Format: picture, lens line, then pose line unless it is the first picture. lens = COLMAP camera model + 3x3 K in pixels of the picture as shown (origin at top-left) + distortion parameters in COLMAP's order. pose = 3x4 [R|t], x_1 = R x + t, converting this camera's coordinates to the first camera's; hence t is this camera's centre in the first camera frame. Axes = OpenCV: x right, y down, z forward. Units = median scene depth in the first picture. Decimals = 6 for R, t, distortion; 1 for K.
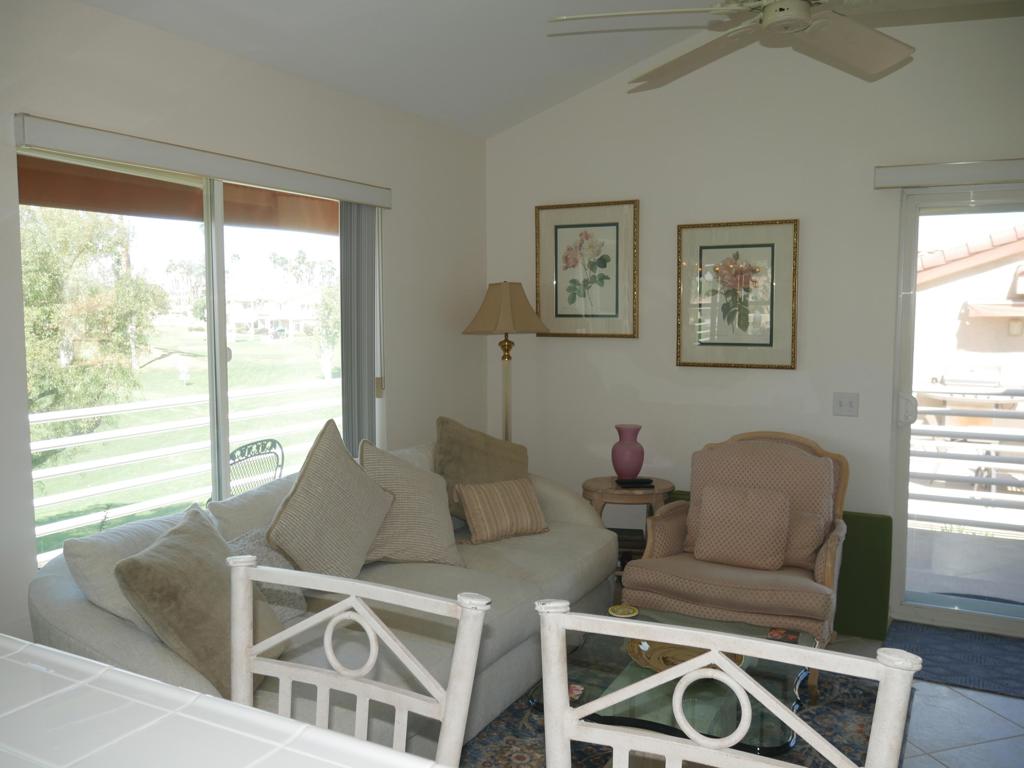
lens RADIAL K [[851.8, 0, 511.8], [0, 851.8, 389.8], [0, 0, 1]] dist [-0.028679, 0.006282]
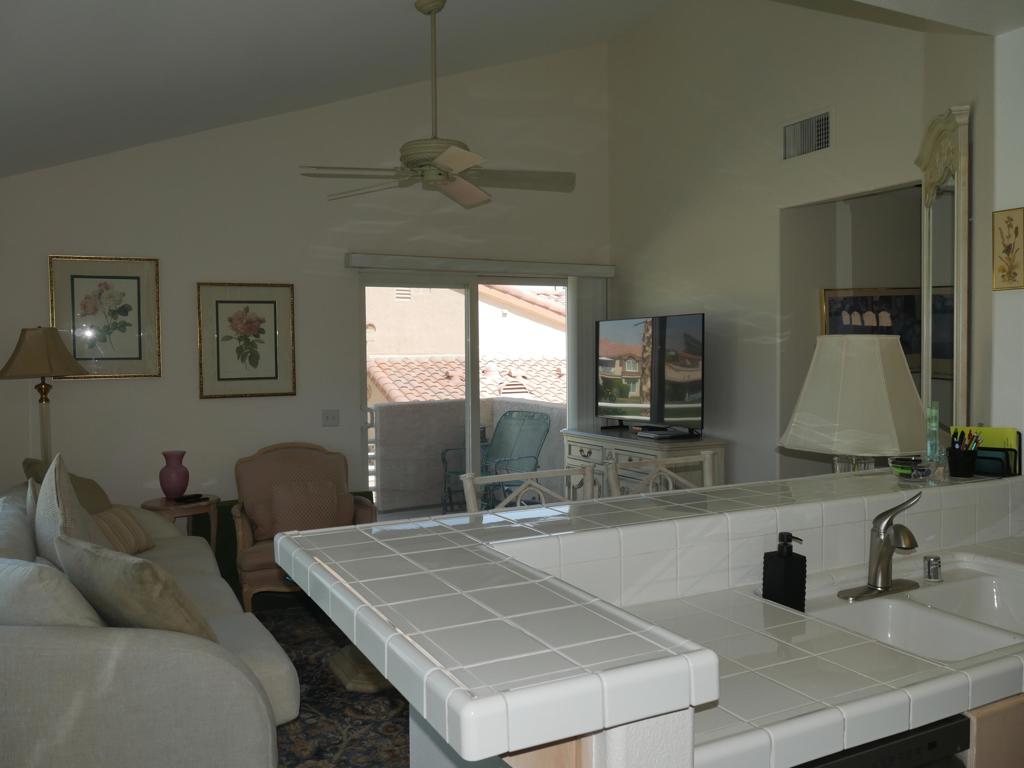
lens RADIAL K [[851.8, 0, 508.6], [0, 851.8, 379.6], [0, 0, 1]] dist [-0.028679, 0.006282]
pose [[0.577034, -0.033150, 0.816047, -0.531146], [0.092600, 0.995388, -0.025043, 0.015014], [-0.811454, 0.090017, 0.577442, -0.044005]]
